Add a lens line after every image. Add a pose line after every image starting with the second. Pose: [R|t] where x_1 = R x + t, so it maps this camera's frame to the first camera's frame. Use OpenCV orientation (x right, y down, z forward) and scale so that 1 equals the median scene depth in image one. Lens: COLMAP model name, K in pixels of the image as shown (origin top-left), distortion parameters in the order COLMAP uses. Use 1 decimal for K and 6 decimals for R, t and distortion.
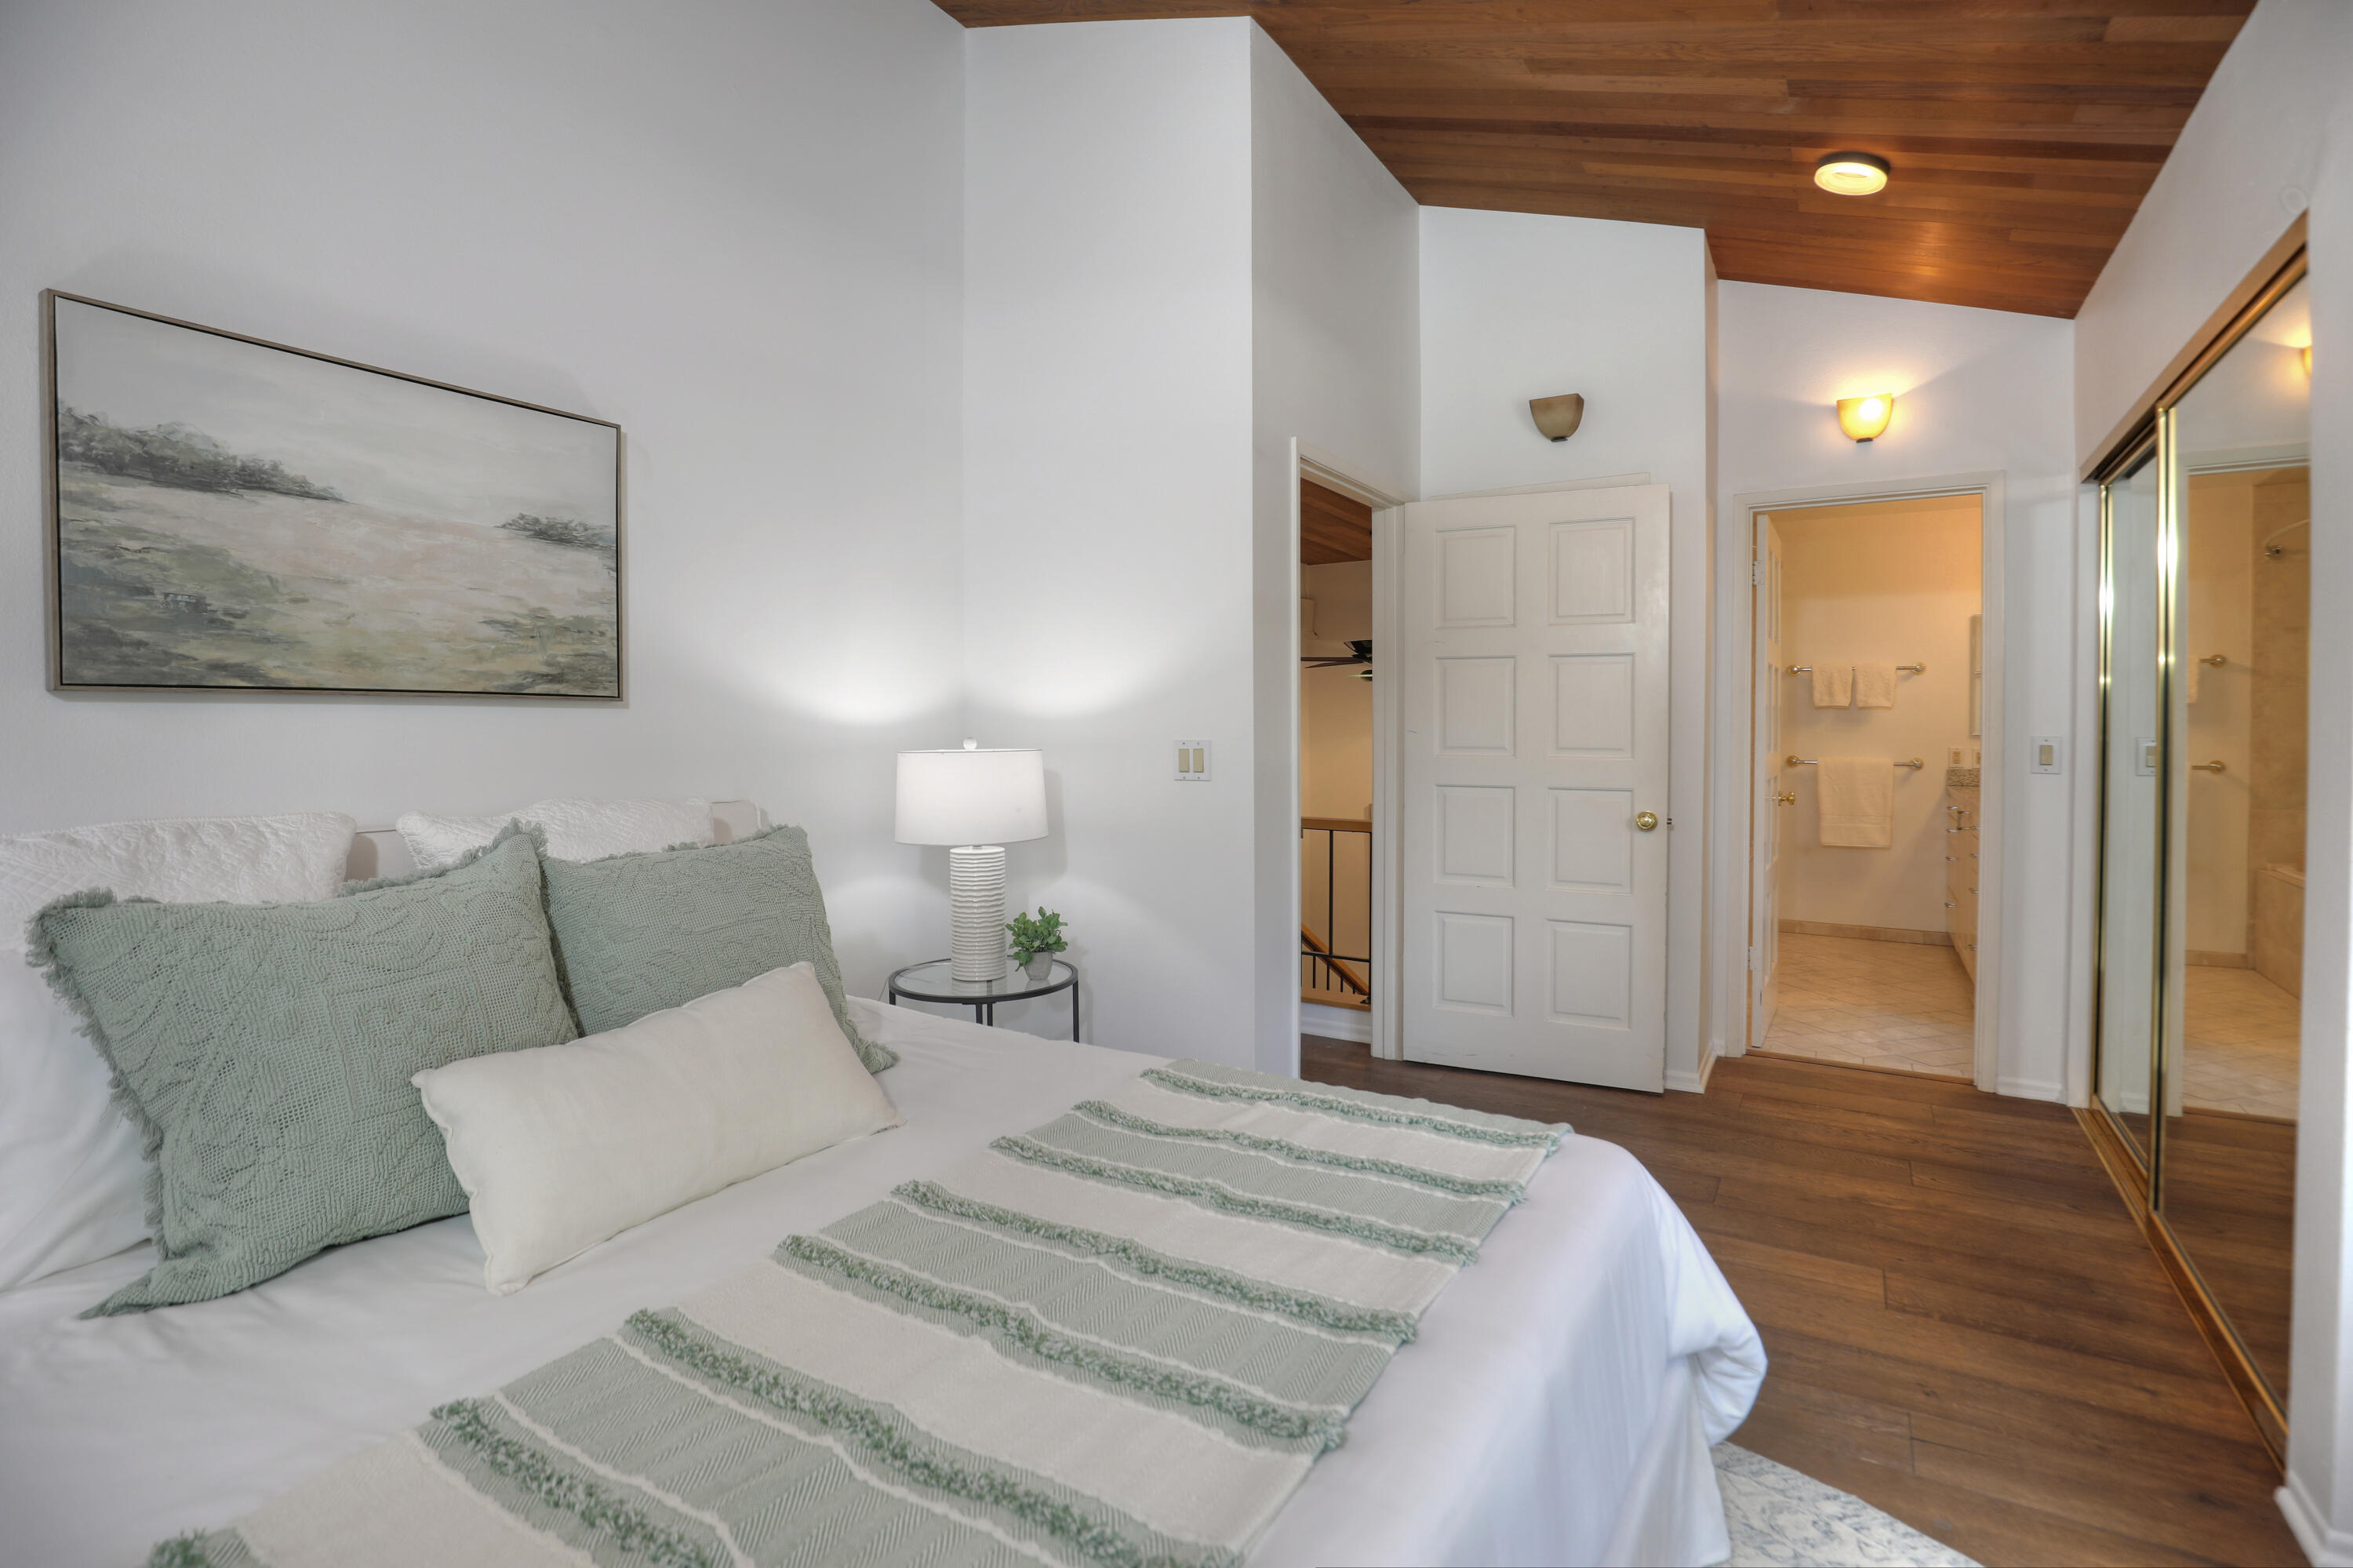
lens RADIAL K [[1079.5, 0, 1170.5], [0, 1079.5, 775.1], [0, 0, 1]] dist [-0.026137, -0.000358]
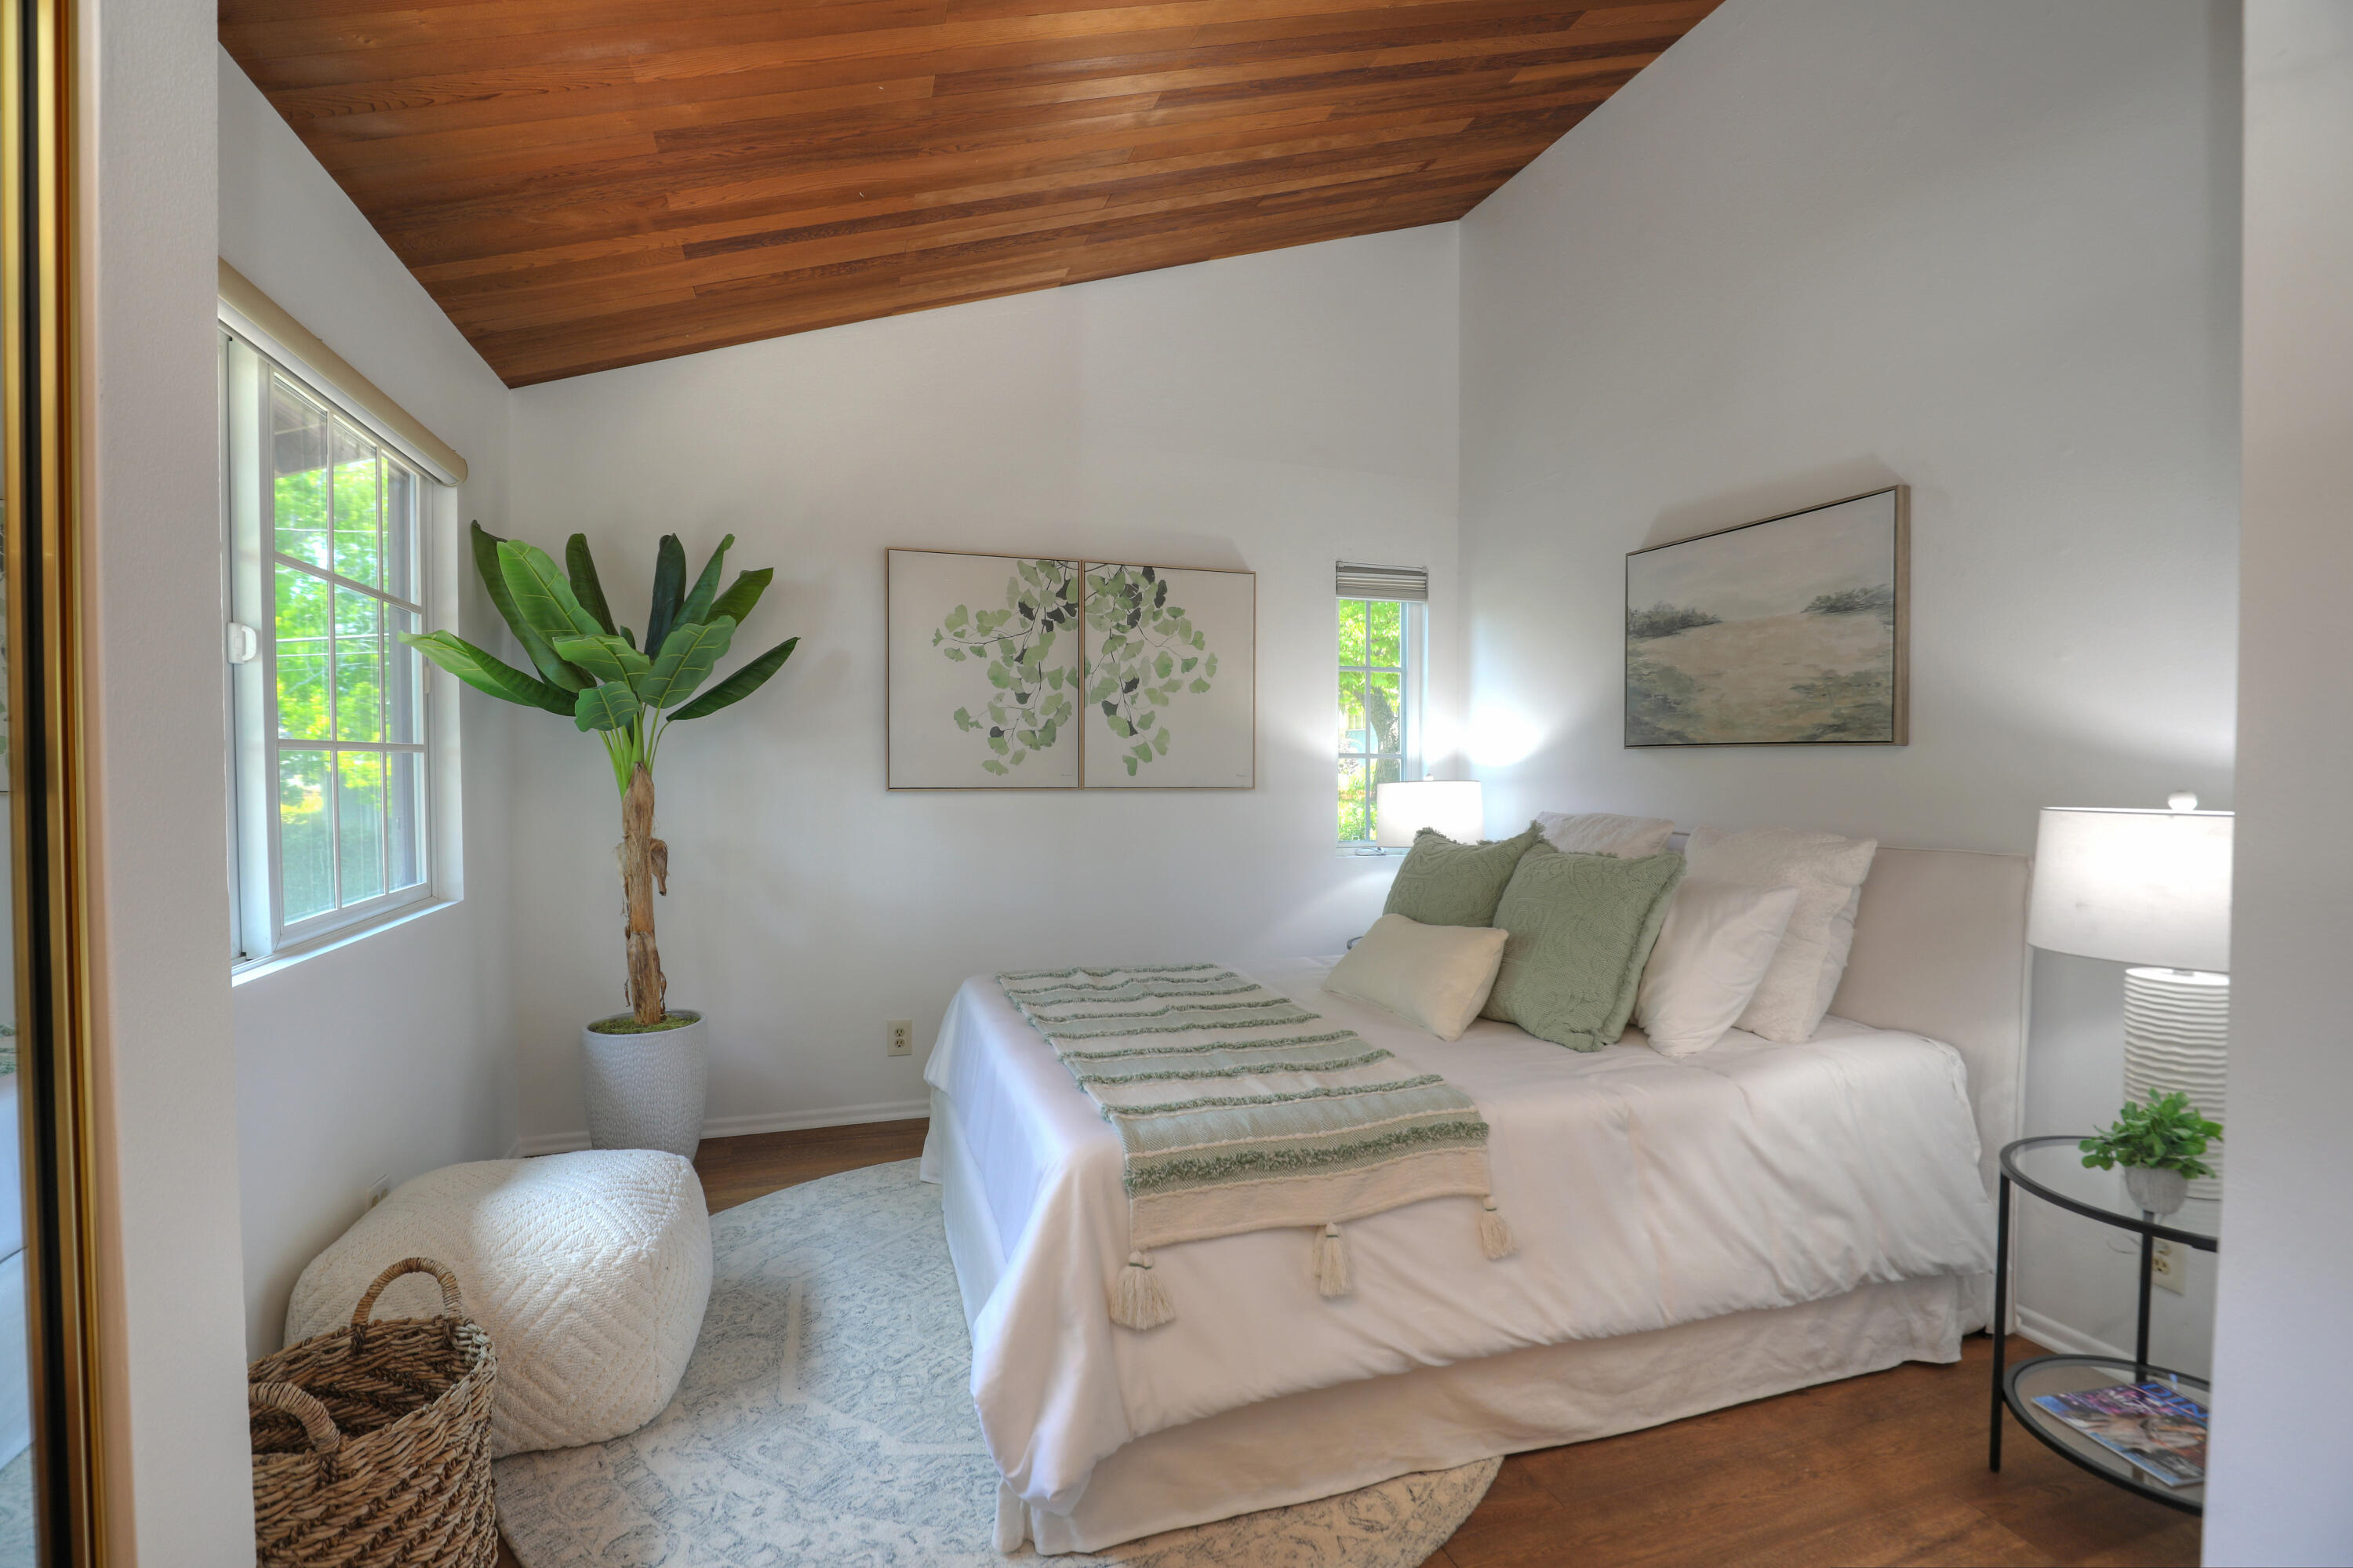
lens RADIAL K [[1079.5, 0, 1168.6], [0, 1079.5, 785.7], [0, 0, 1]] dist [-0.026137, -0.000358]
pose [[-0.640377, 0.010380, -0.767991, 0.827827], [-0.041908, 0.997947, 0.048432, -0.054995], [0.766917, 0.063199, -0.638627, 1.232868]]
